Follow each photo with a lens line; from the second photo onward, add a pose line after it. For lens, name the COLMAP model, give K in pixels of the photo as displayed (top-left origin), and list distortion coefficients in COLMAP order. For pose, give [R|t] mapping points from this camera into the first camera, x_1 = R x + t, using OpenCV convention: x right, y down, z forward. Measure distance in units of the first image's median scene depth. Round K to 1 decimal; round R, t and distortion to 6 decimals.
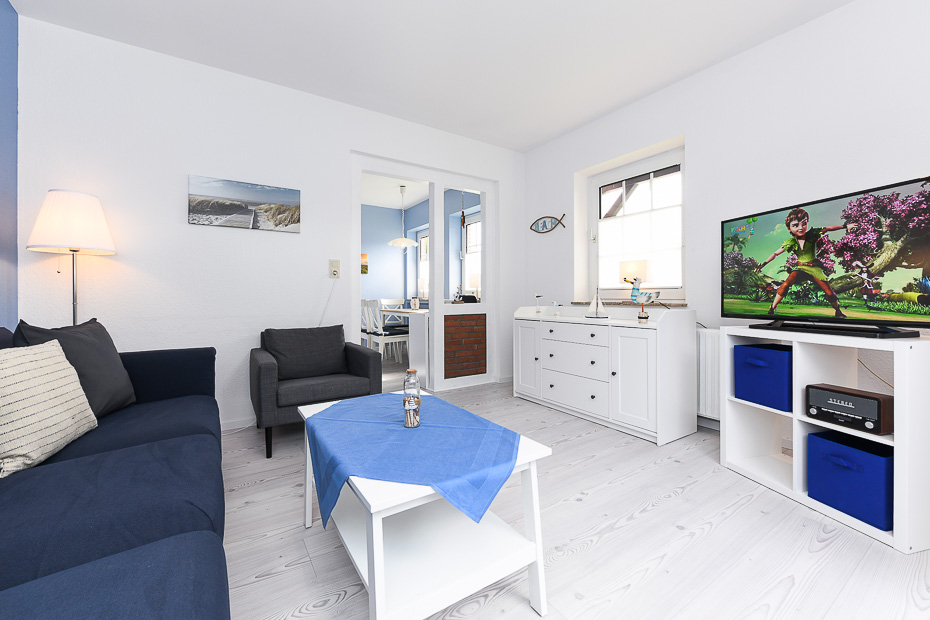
lens RADIAL K [[411.5, 0, 434.0], [0, 411.5, 295.7], [0, 0, 1]] dist [0.005509, 0.000428]
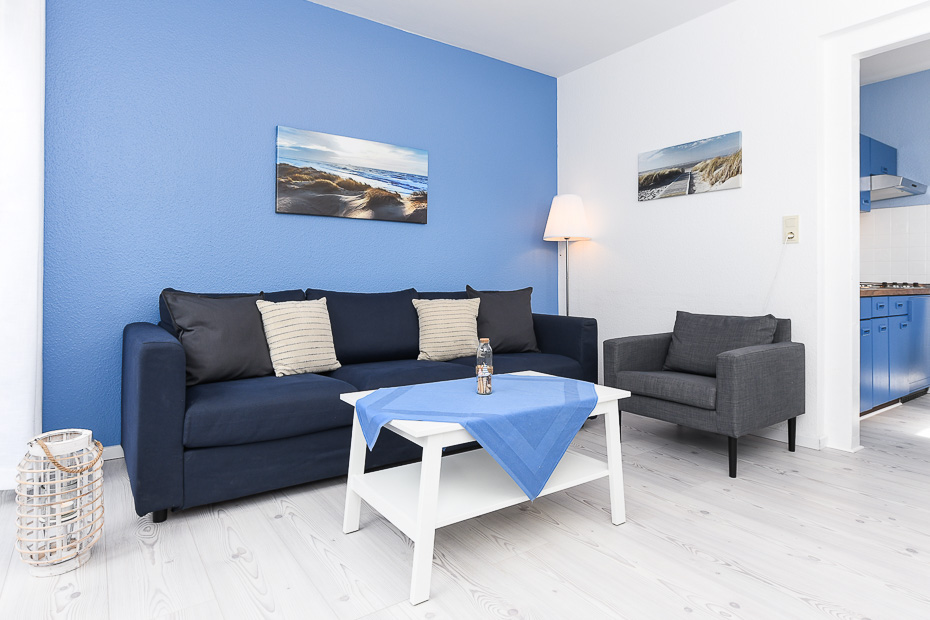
lens RADIAL K [[502.8, 0, 469.6], [0, 502.8, 270.3], [0, 0, 1]] dist [0.002177, -0.002091]
pose [[0.033687, -0.005625, -0.999417, 0.593223], [-0.000342, 0.999984, -0.005640, 0.005029], [0.999432, 0.000532, 0.033685, 0.484769]]
